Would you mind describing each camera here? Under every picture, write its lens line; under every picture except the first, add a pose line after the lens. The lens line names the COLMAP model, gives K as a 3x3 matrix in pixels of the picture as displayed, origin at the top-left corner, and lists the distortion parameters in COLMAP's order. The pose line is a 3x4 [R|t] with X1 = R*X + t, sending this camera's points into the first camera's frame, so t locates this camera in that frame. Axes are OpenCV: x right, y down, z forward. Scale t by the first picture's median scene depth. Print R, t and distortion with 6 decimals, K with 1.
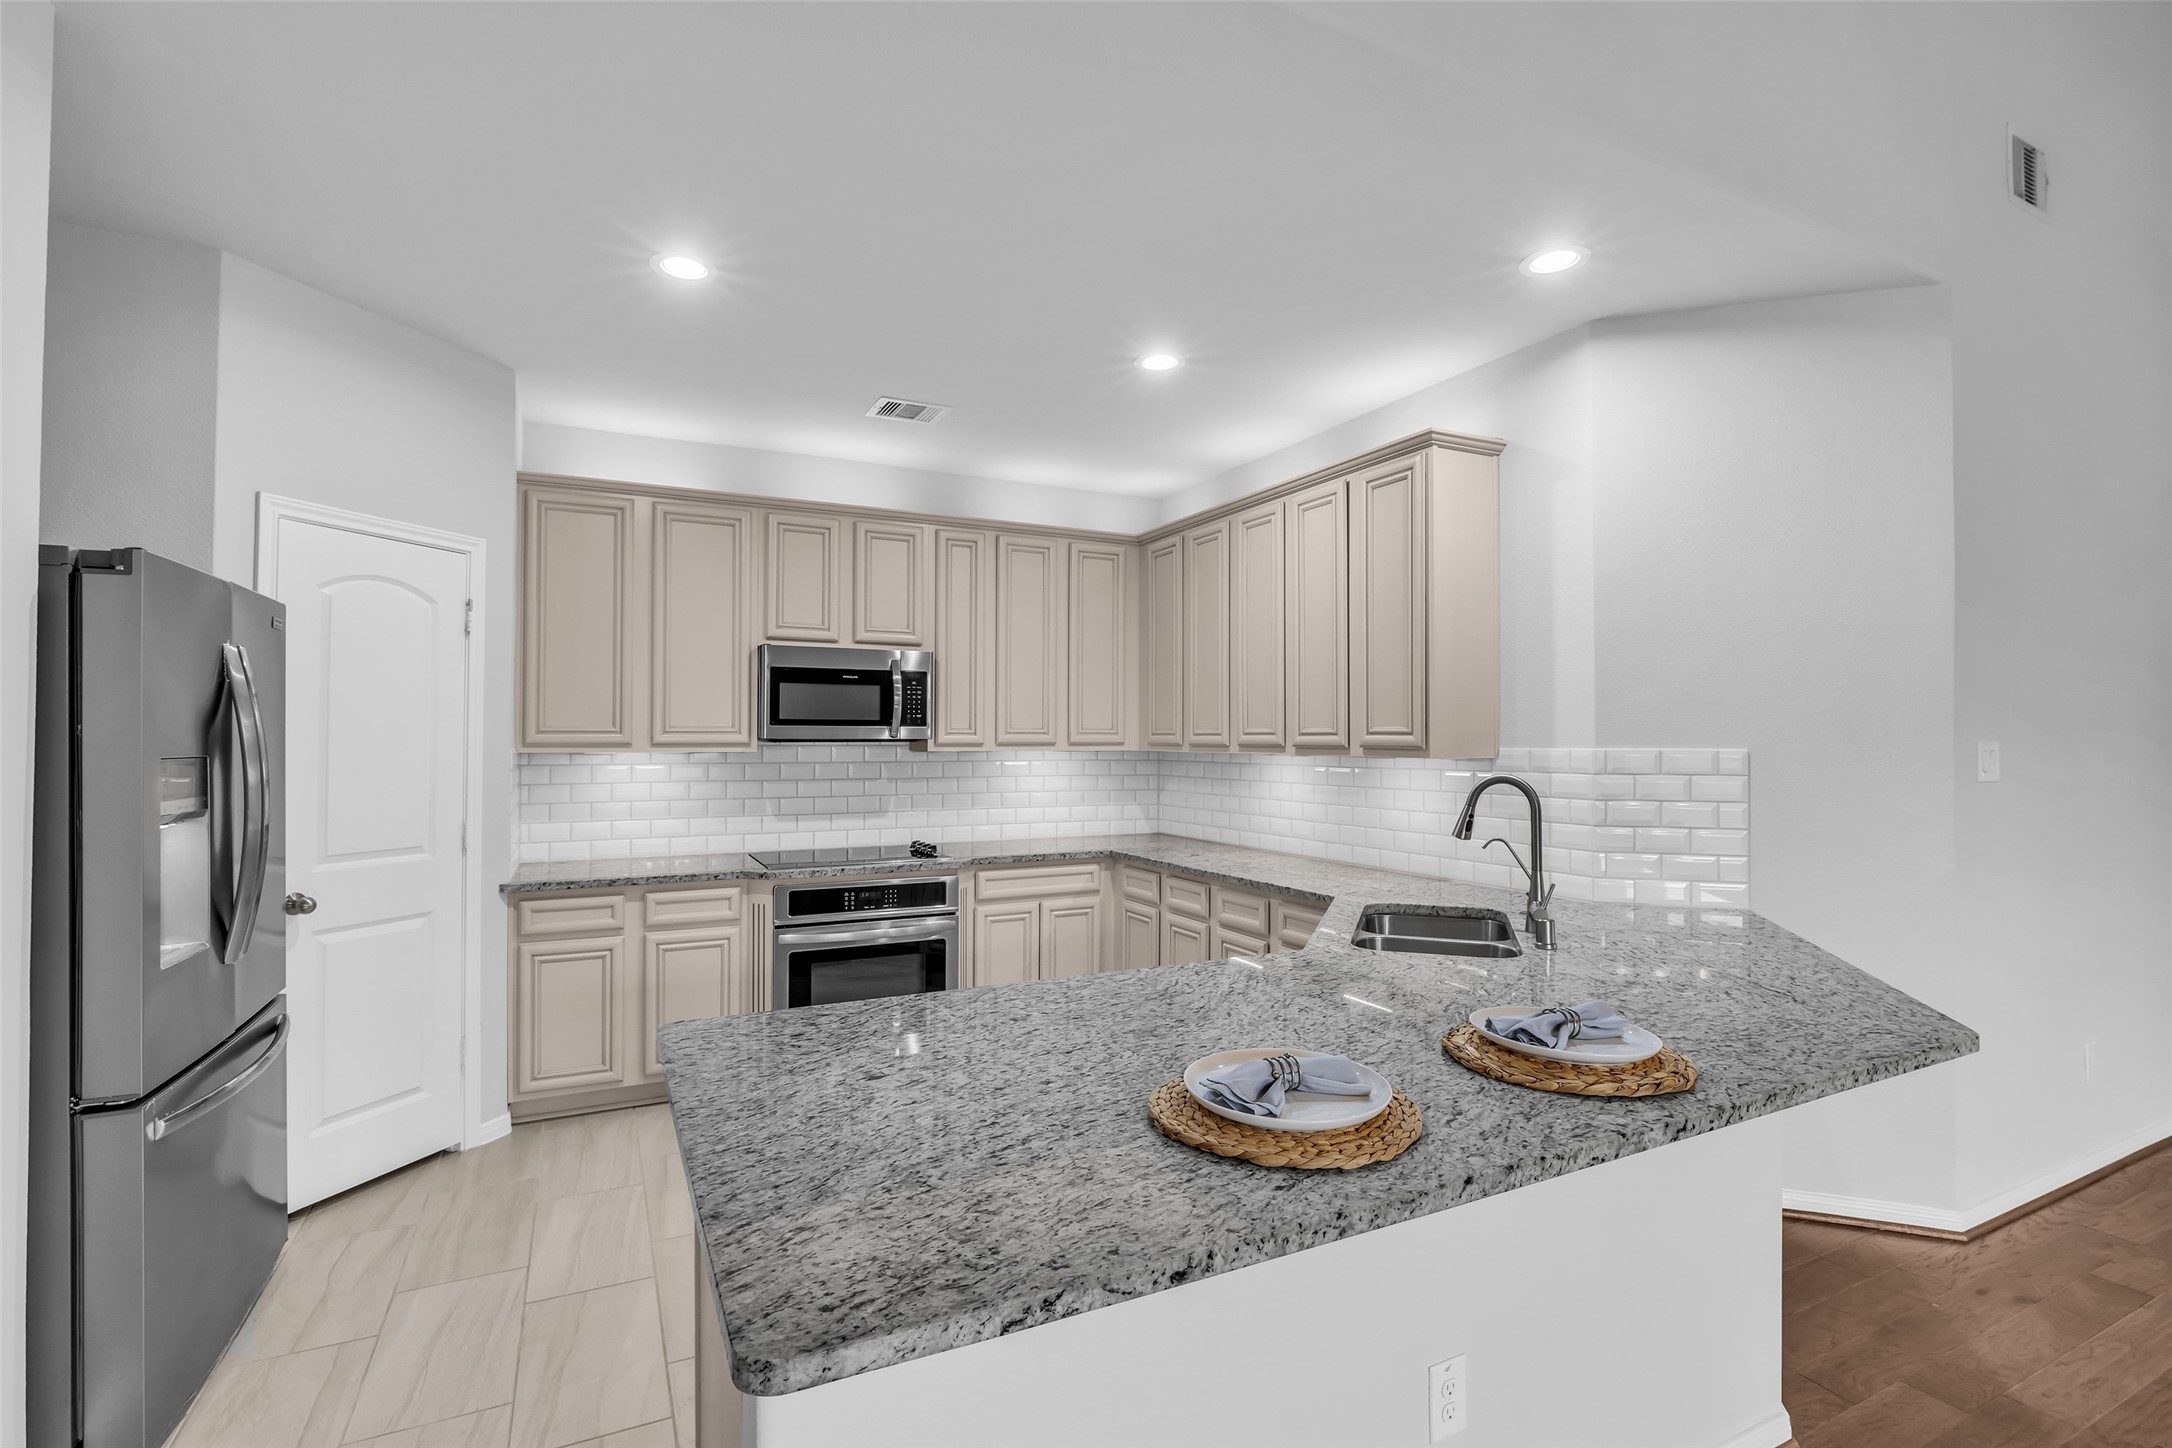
lens RADIAL K [[995.8, 0, 1073.2], [0, 995.8, 728.2], [0, 0, 1]] dist [-0.021927, 0.005293]
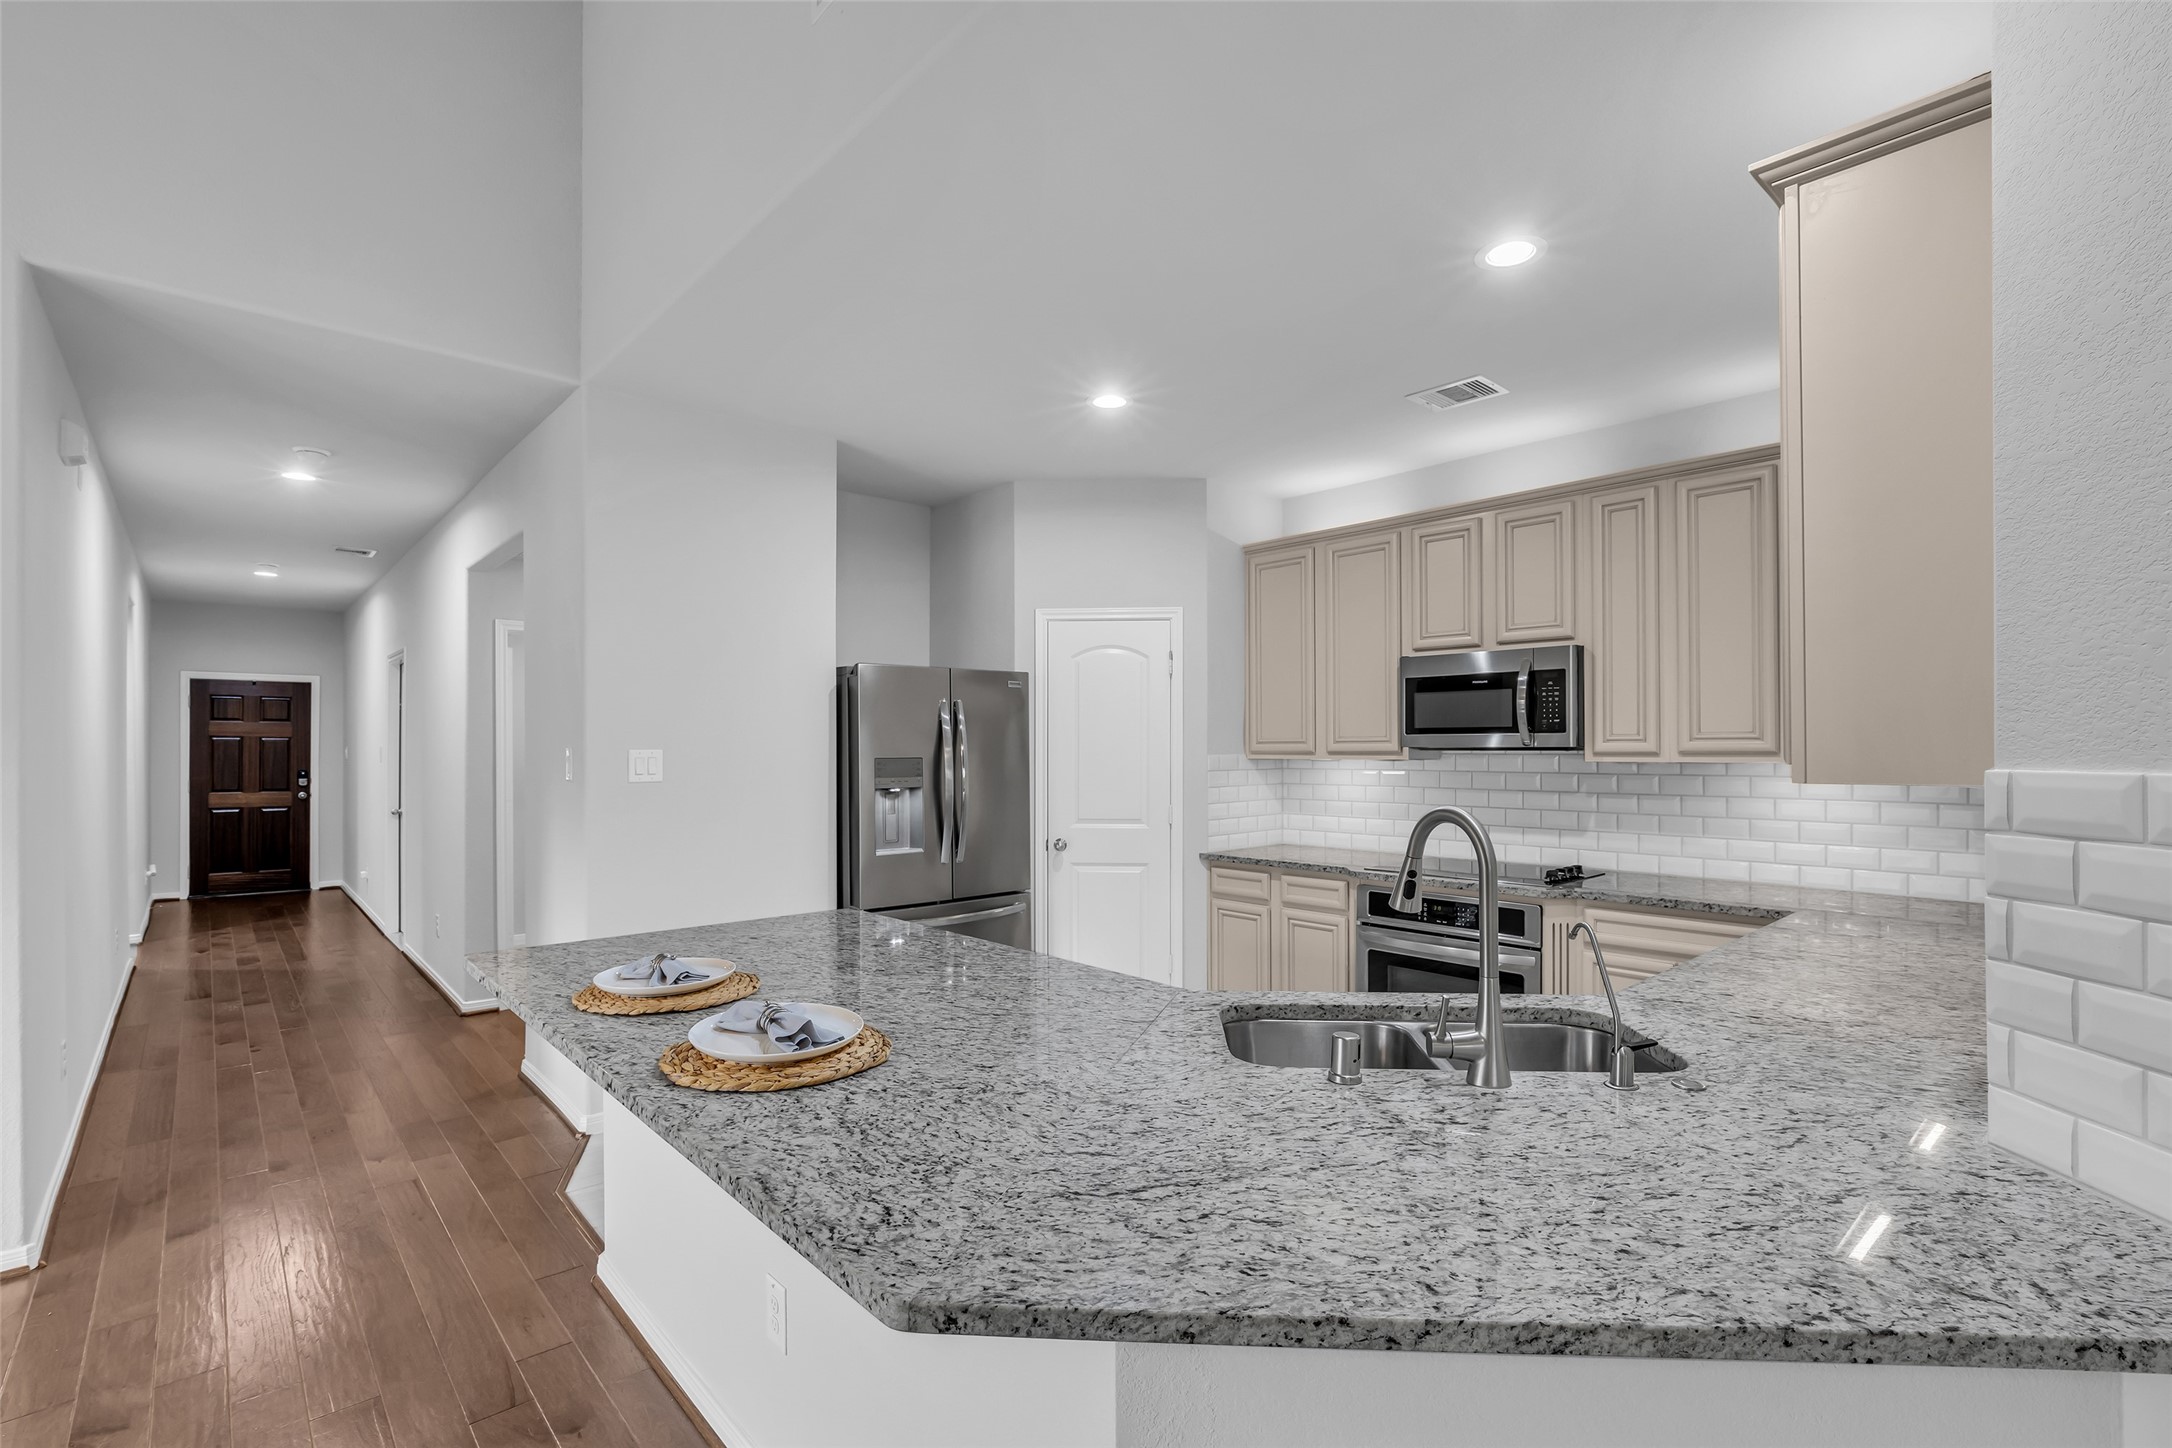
lens RADIAL K [[995.8, 0, 1086.1], [0, 995.8, 744.5], [0, 0, 1]] dist [-0.021927, 0.005293]
pose [[0.269209, -0.005102, -0.963068, 0.709930], [0.012850, 0.999916, -0.001705, 0.006052], [0.962996, -0.011916, 0.269252, 0.462902]]
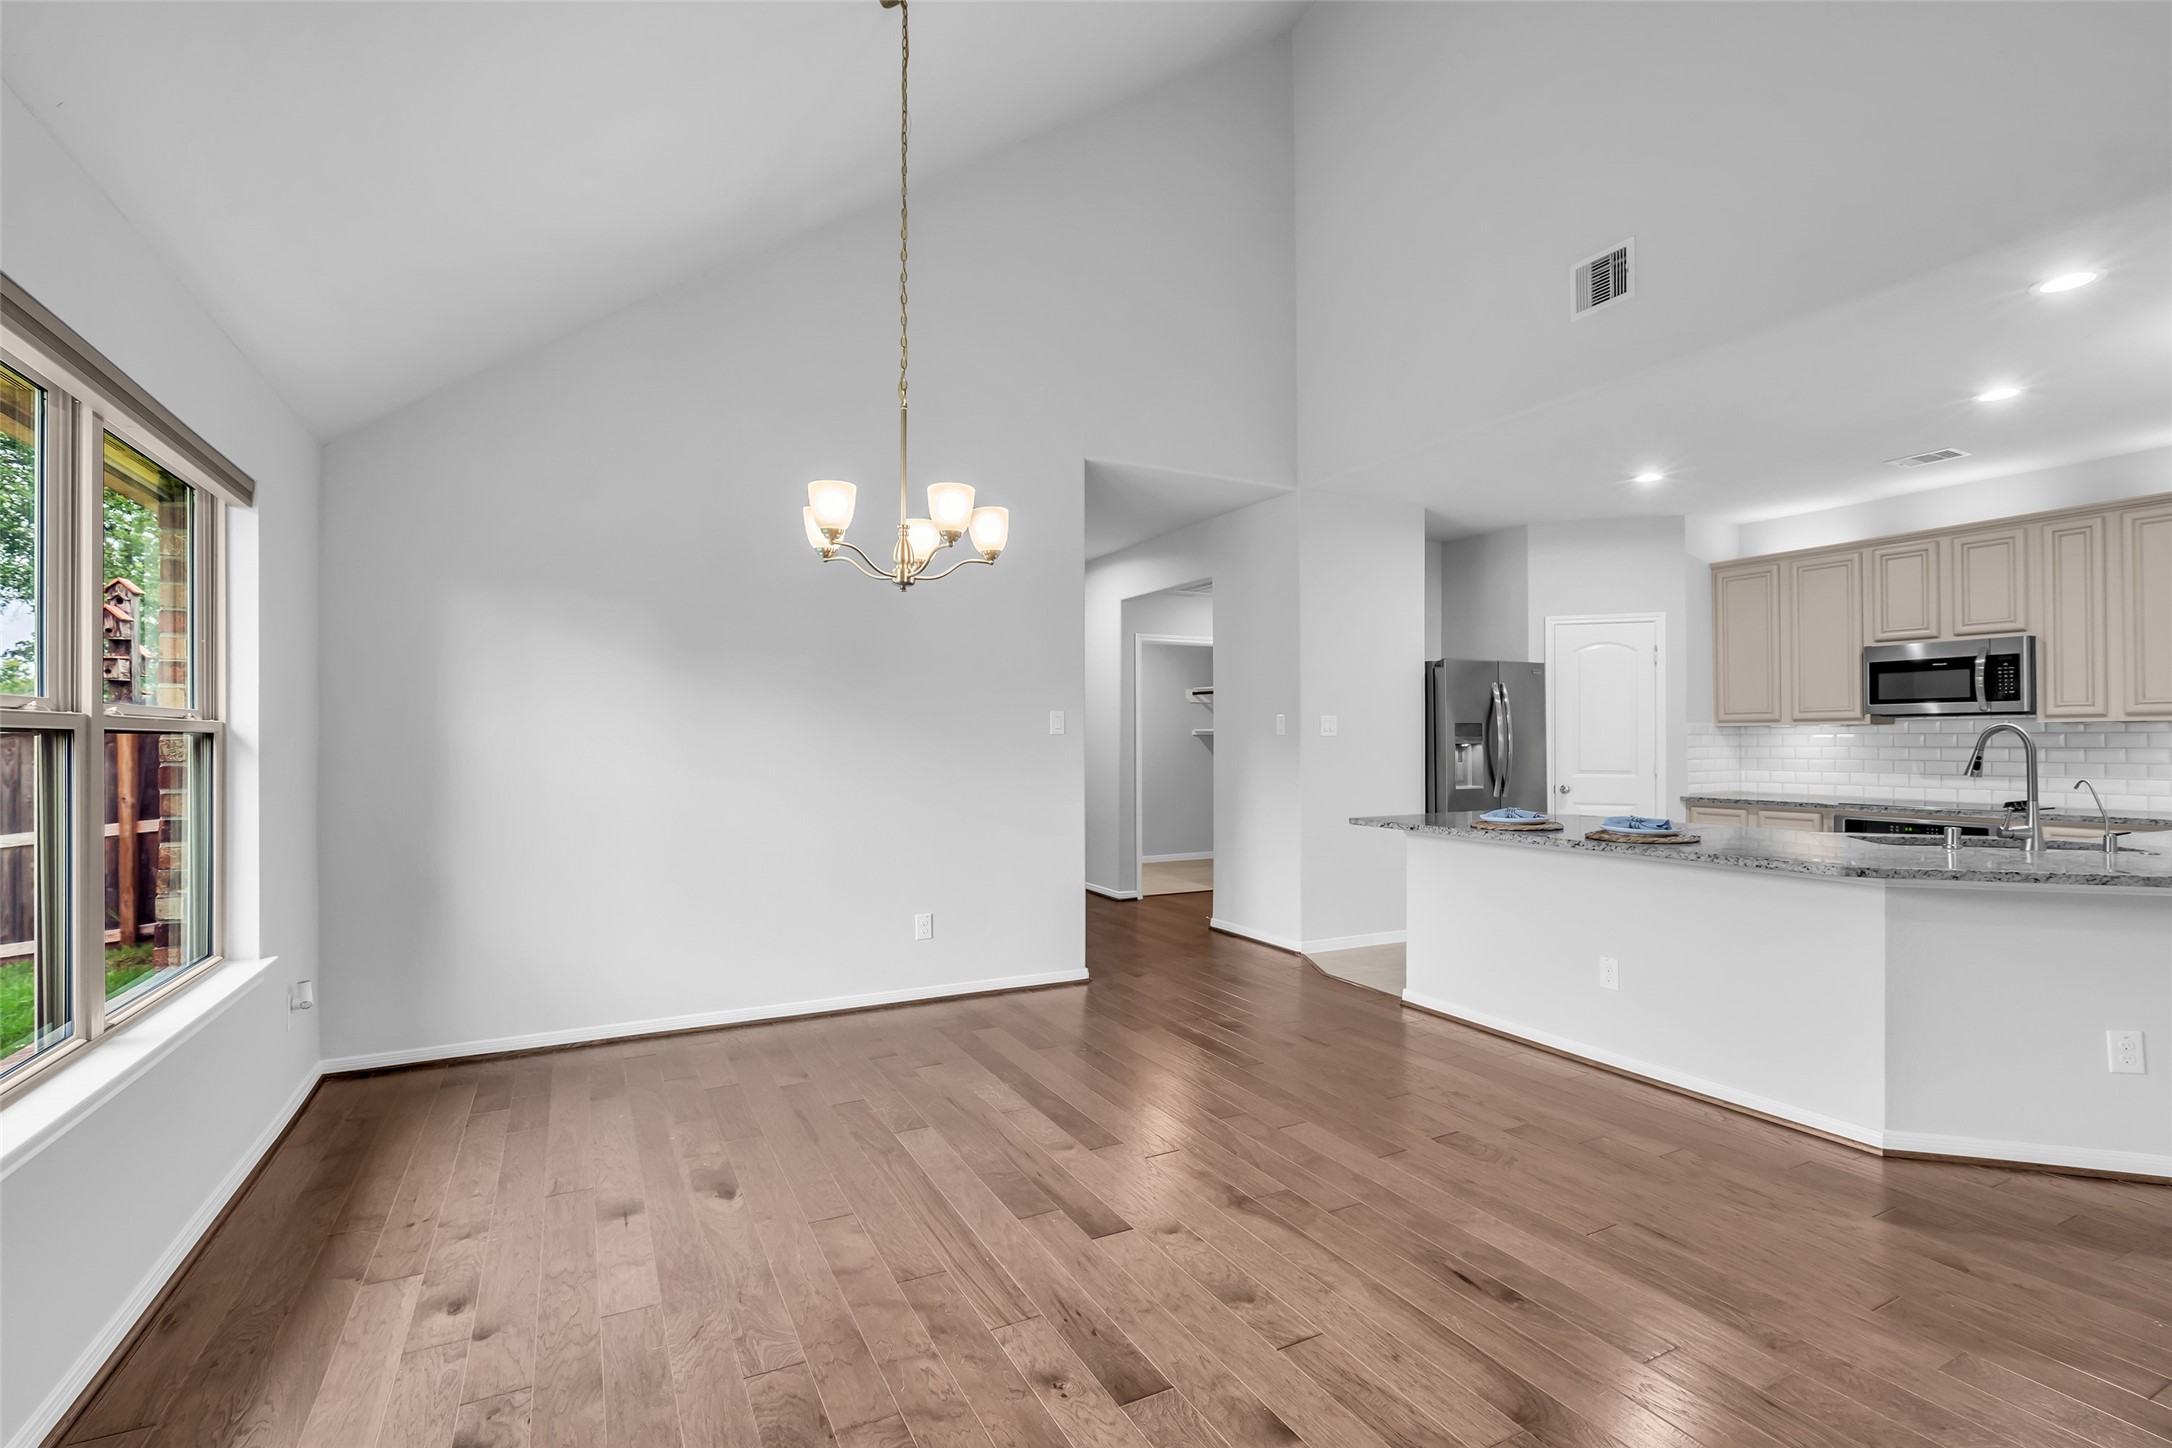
lens RADIAL K [[995.8, 0, 1075.2], [0, 995.8, 730.8], [0, 0, 1]] dist [-0.021927, 0.005293]
pose [[0.007103, -0.011837, -0.999905, 1.239618], [0.011070, 0.999870, -0.011758, 0.043601], [0.999914, -0.010985, 0.007233, -0.141591]]
